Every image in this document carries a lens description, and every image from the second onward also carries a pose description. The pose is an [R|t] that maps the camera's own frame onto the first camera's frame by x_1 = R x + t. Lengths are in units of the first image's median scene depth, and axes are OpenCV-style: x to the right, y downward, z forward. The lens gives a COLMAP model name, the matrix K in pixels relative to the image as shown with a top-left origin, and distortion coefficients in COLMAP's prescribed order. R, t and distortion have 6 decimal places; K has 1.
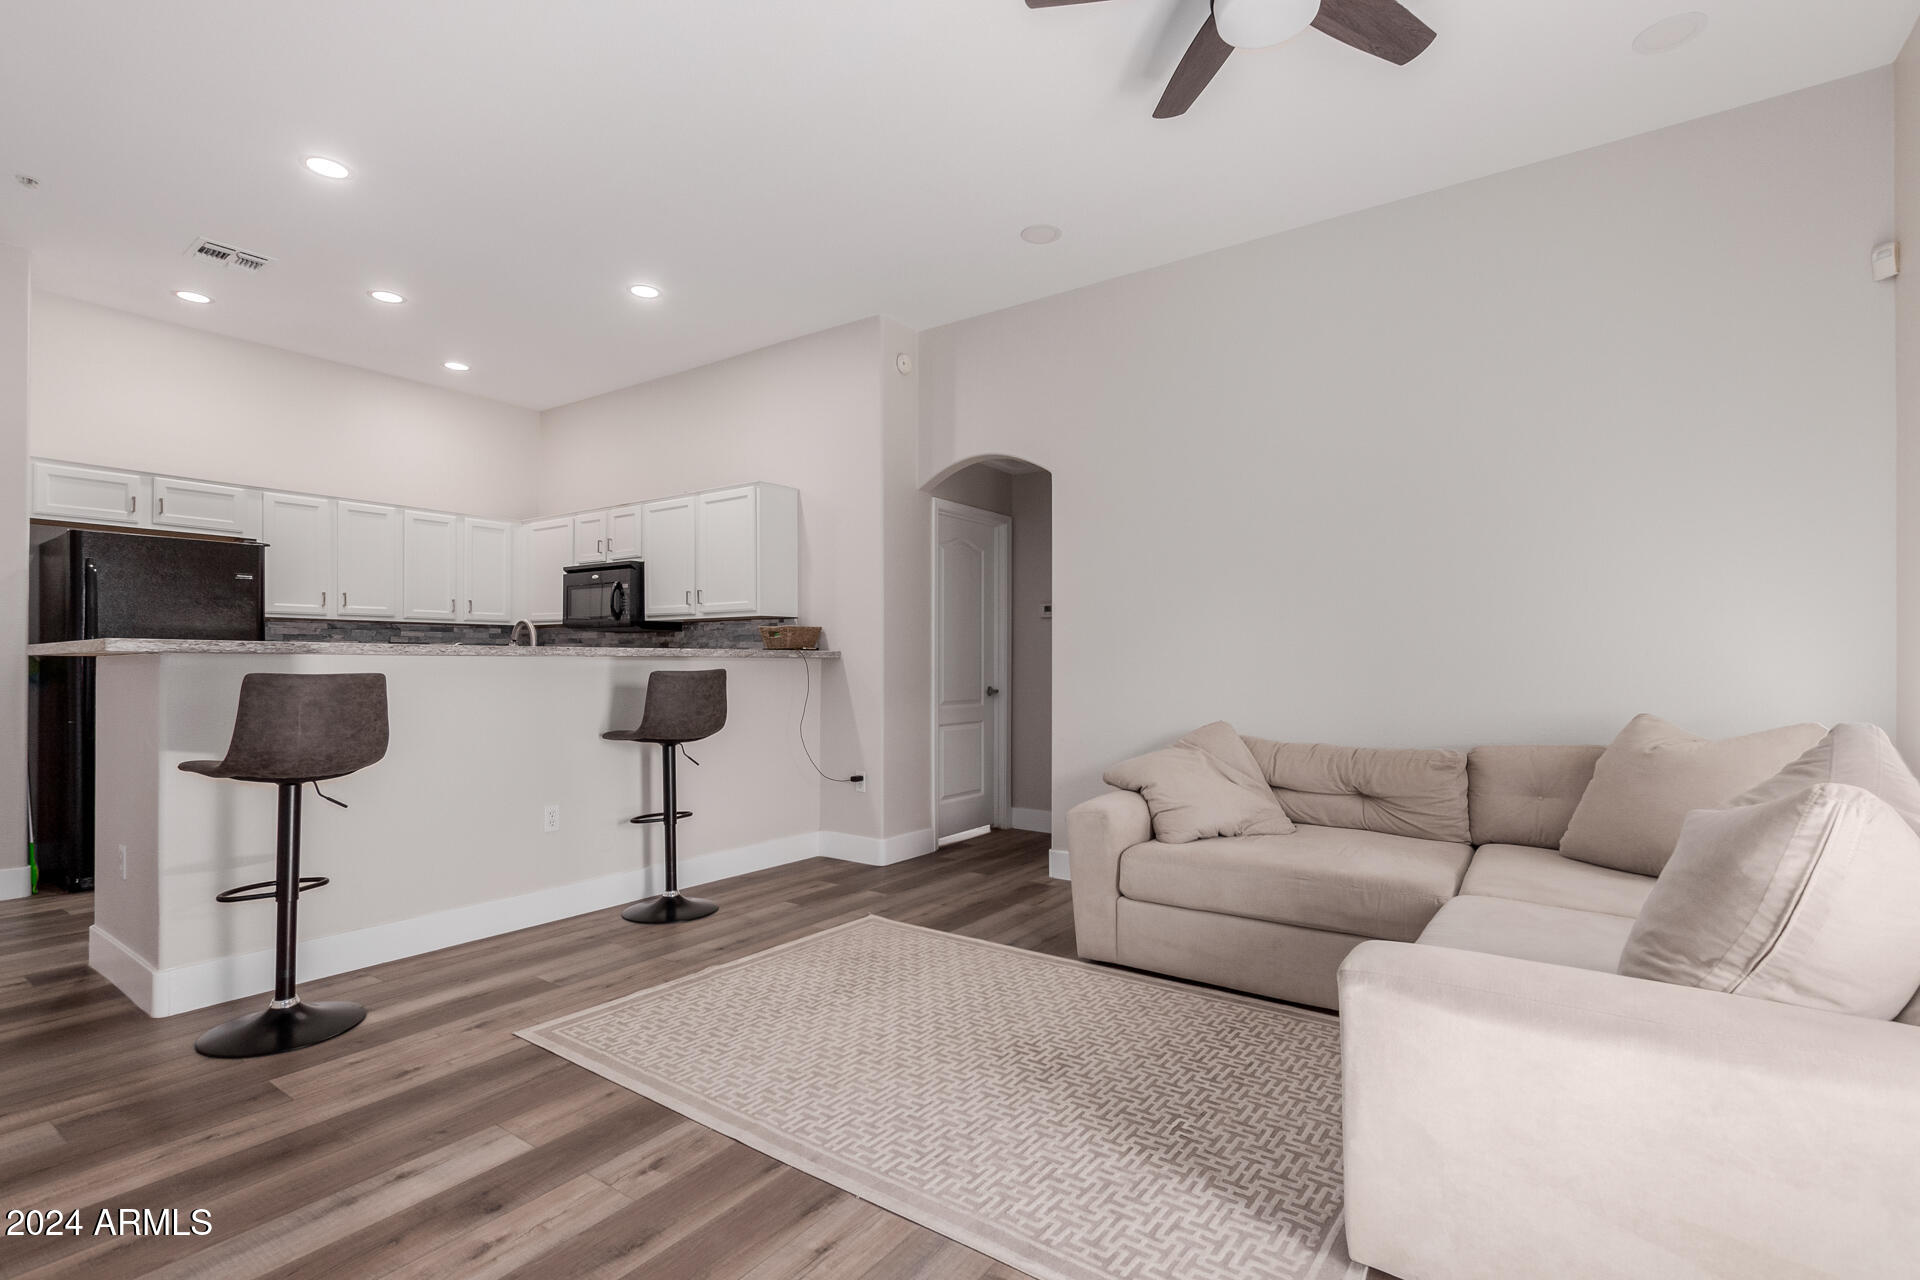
lens RADIAL K [[890.8, 0, 958.6], [0, 890.8, 667.6], [0, 0, 1]] dist [-0.001352, -0.000205]
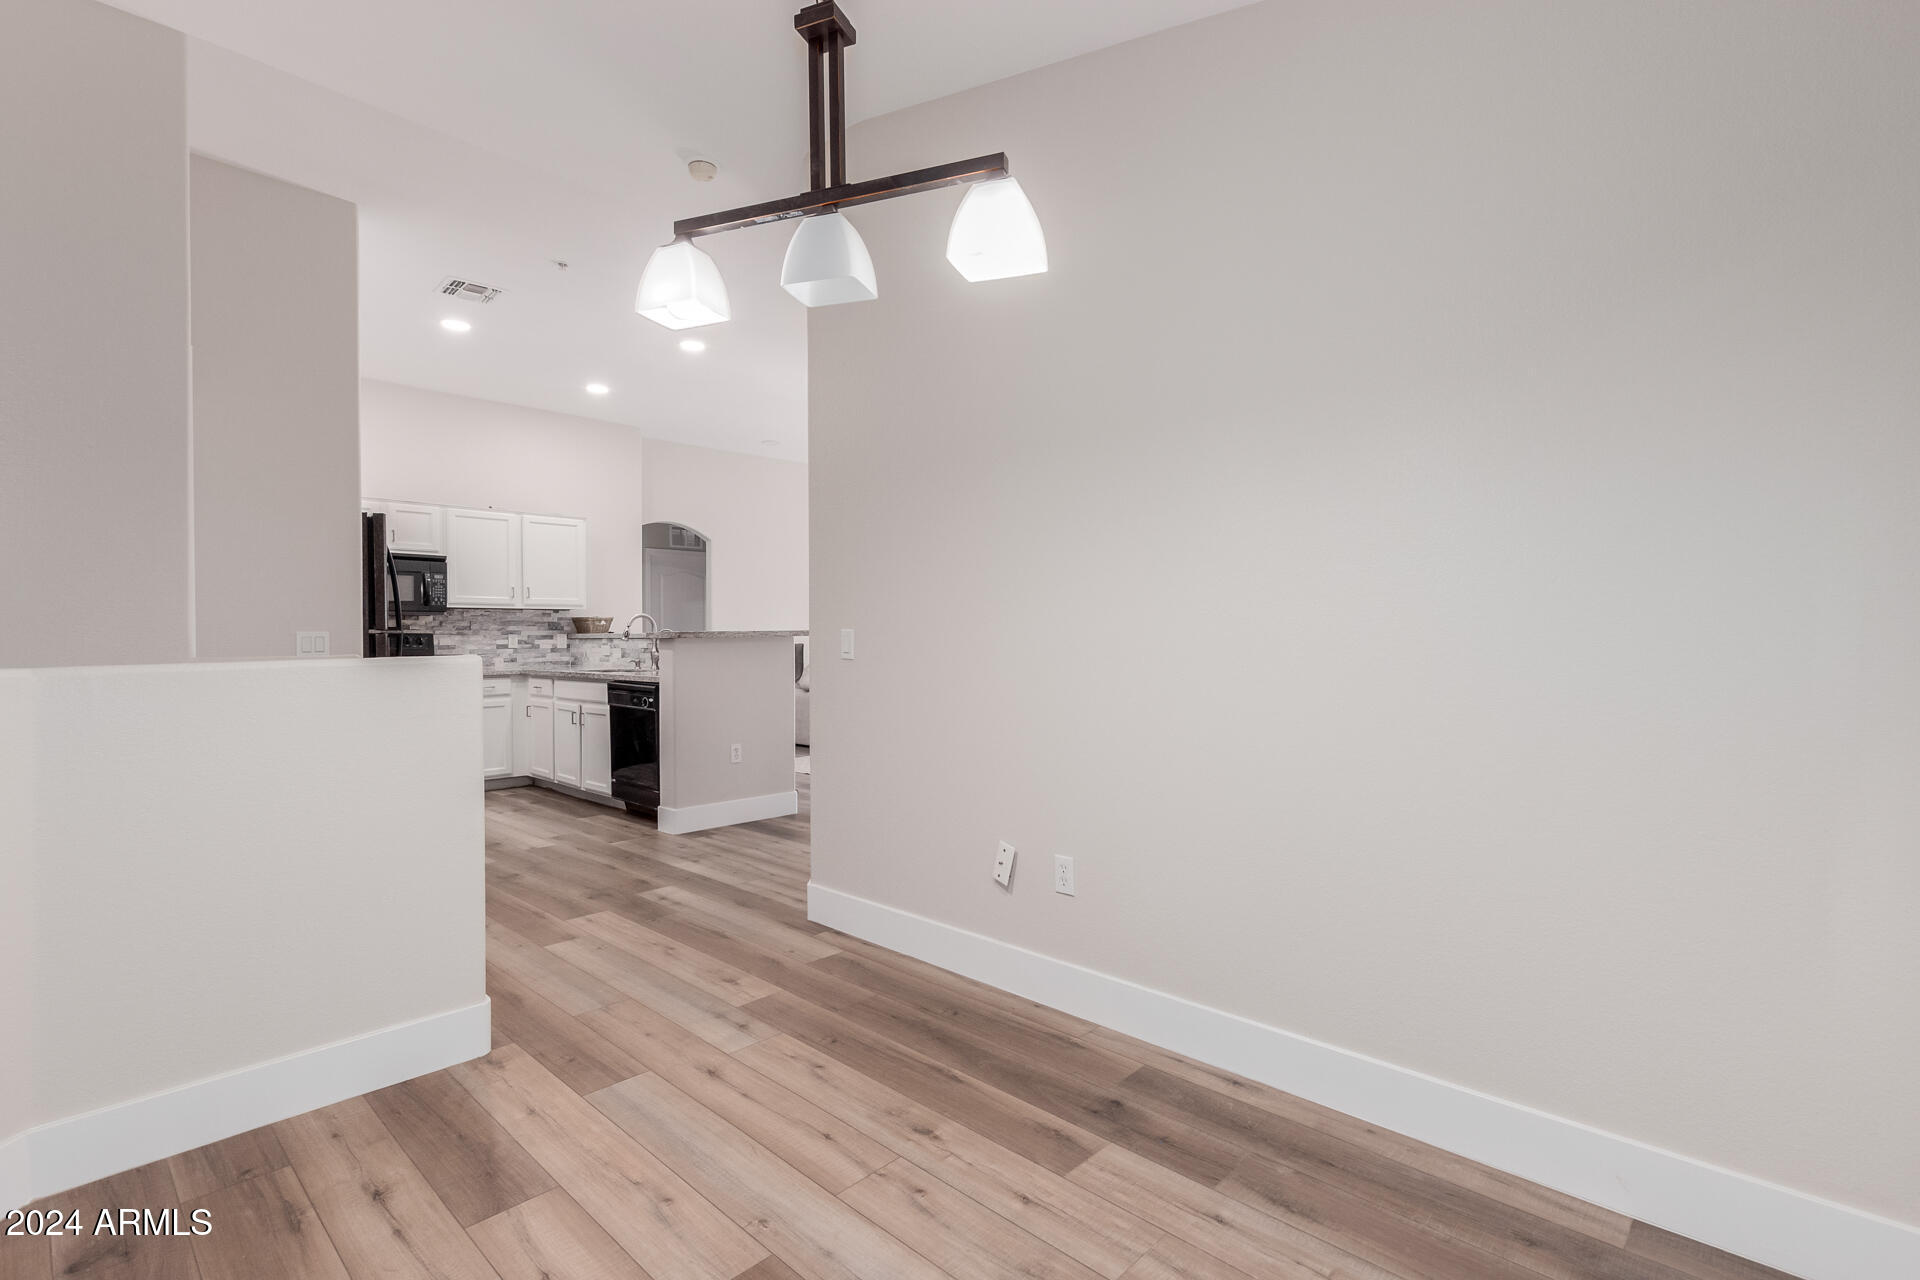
lens RADIAL K [[851.4, 0, 960.0], [0, 851.4, 640.0], [0, 0, 1]] dist [0.000816, 0.000061]
pose [[0.090957, -0.008921, 0.995815, -1.164261], [0.010438, 0.999913, 0.008005, -0.010335], [-0.995800, 0.009666, 0.091042, 0.199013]]
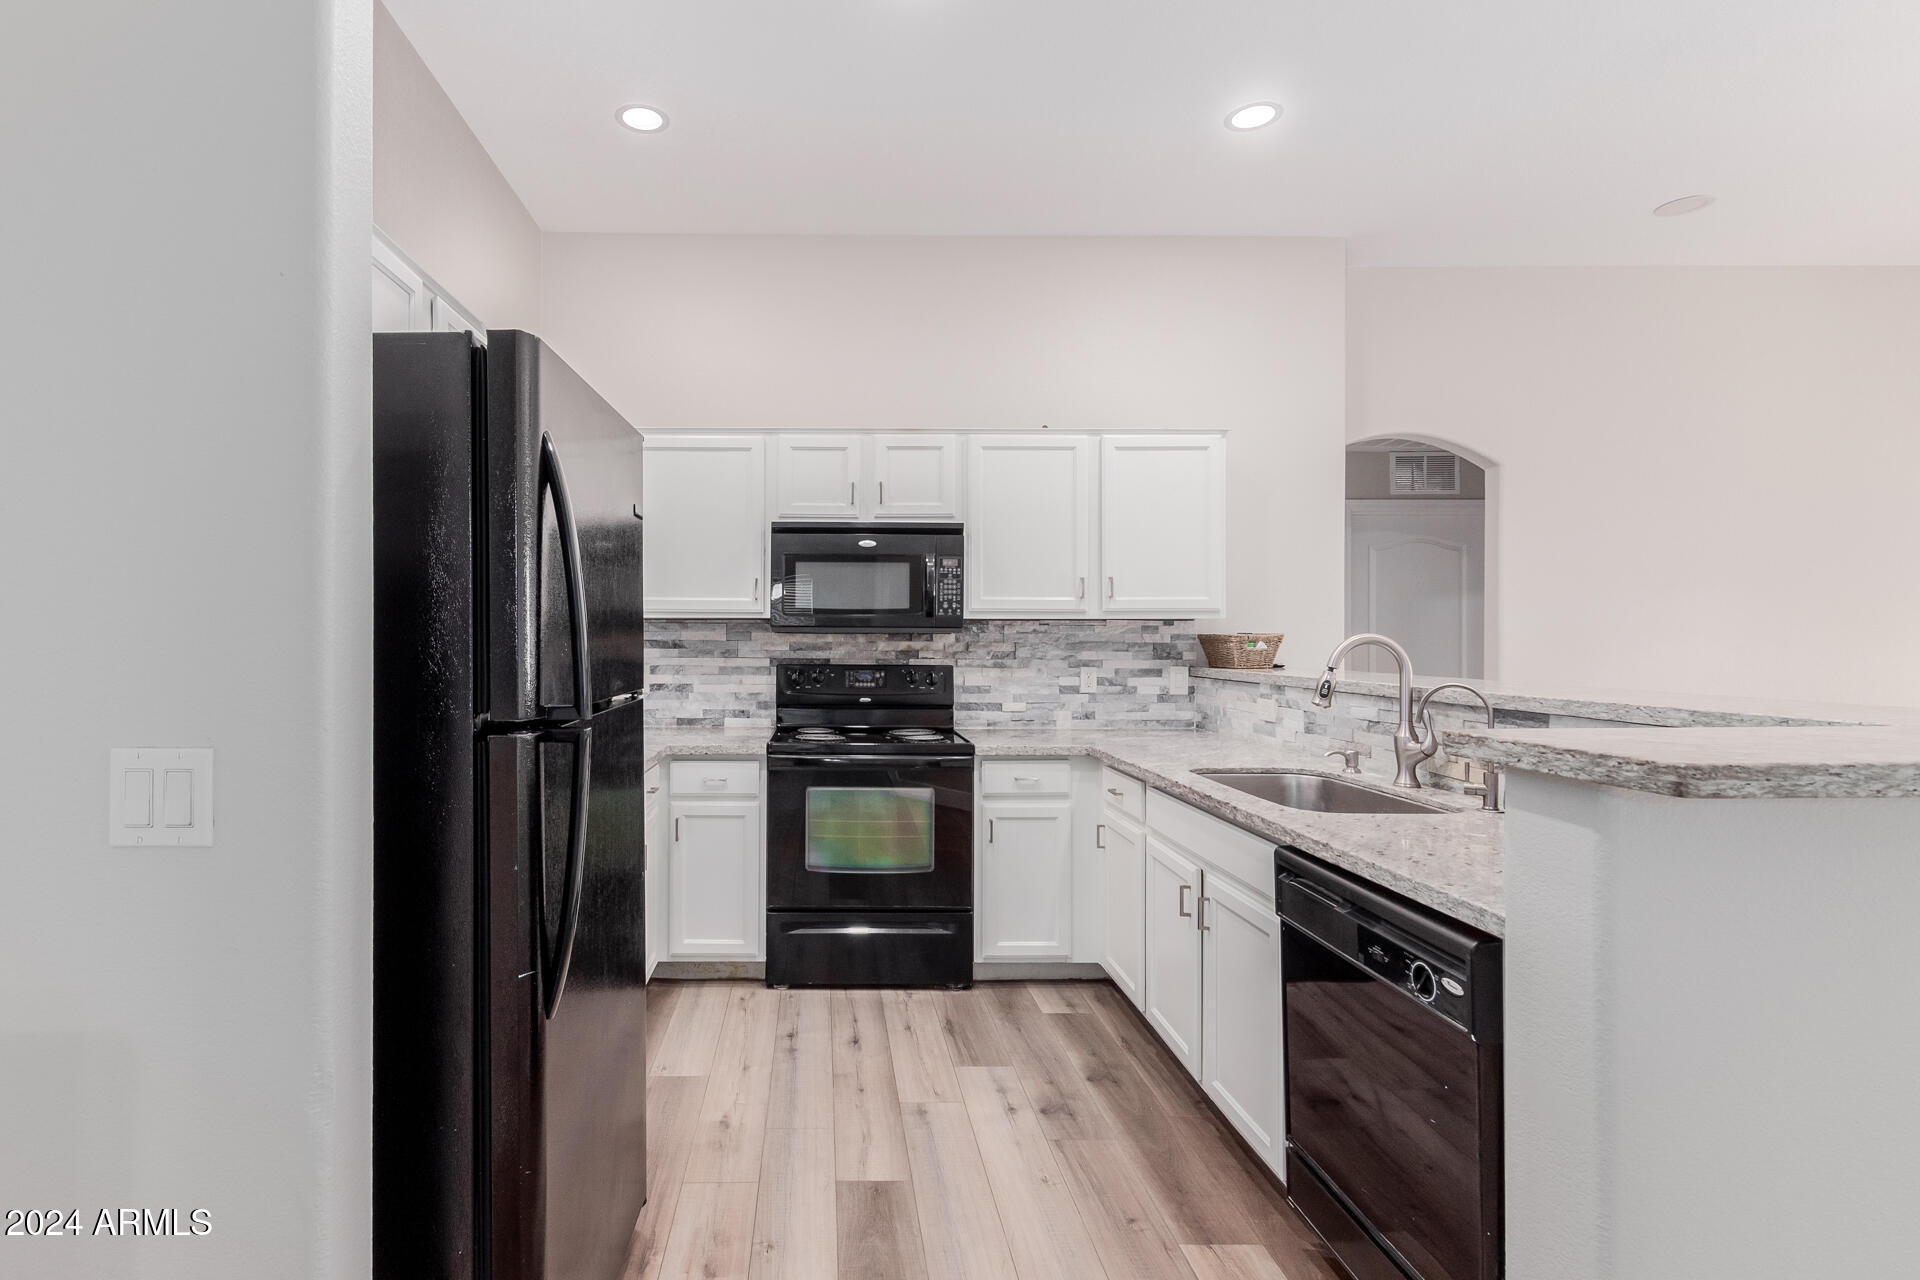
lens RADIAL K [[943.0, 0, 818.7], [0, 943.0, 633.1], [0, 0, 1]] dist [0.001231, 0.000249]
pose [[0.798409, 0.001977, 0.602113, -0.696935], [0.002042, 0.999980, -0.005990, -0.032846], [-0.602112, 0.006012, 0.798389, 0.448304]]
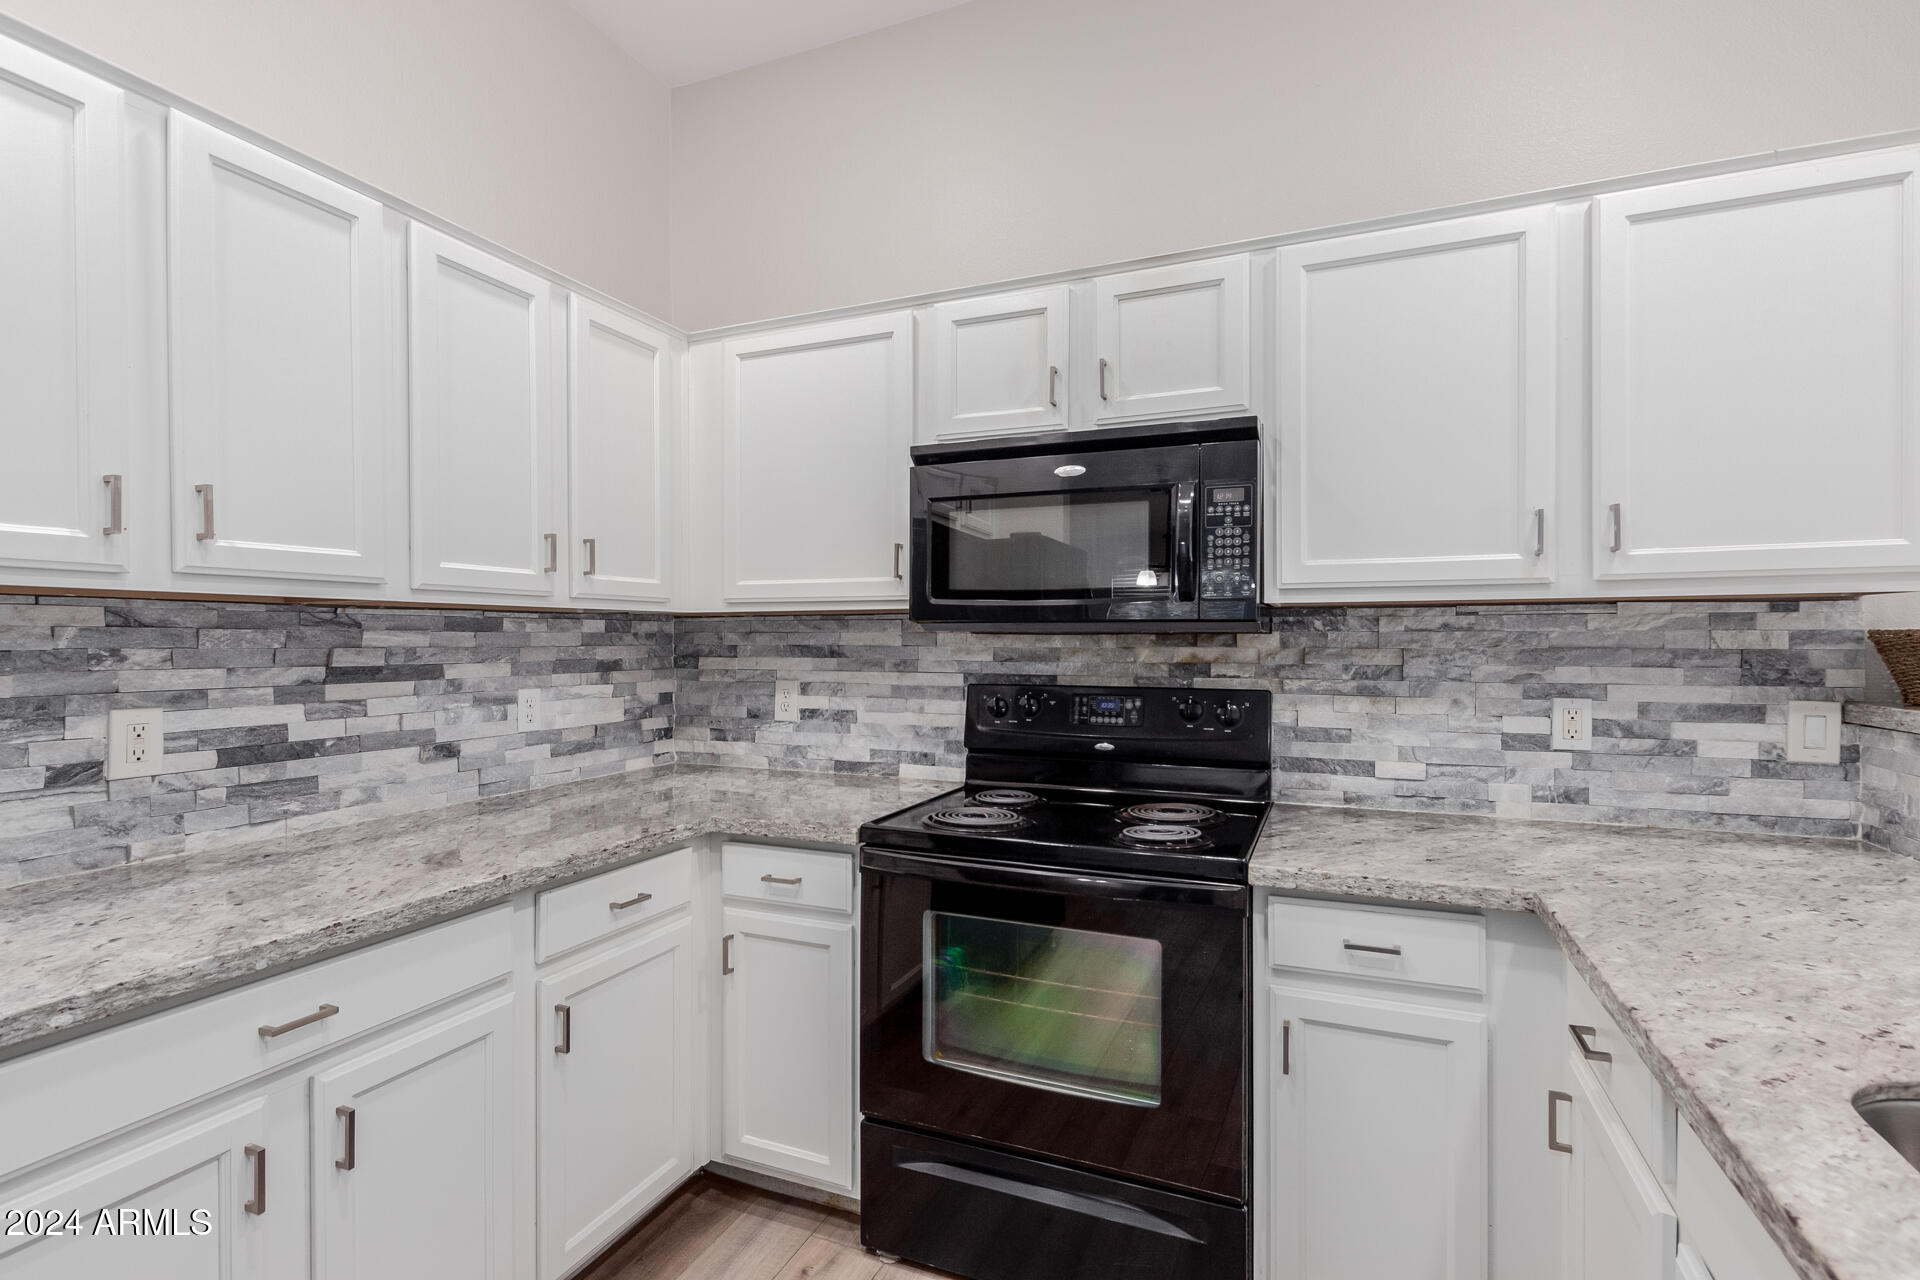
lens RADIAL K [[892.5, 0, 918.1], [0, 892.5, 645.0], [0, 0, 1]] dist [0.003995, -0.001696]
pose [[0.974947, -0.004088, 0.222399, -0.462801], [0.004353, 0.999990, -0.000702, -0.031922], [-0.222394, 0.001652, 0.974955, 0.594684]]
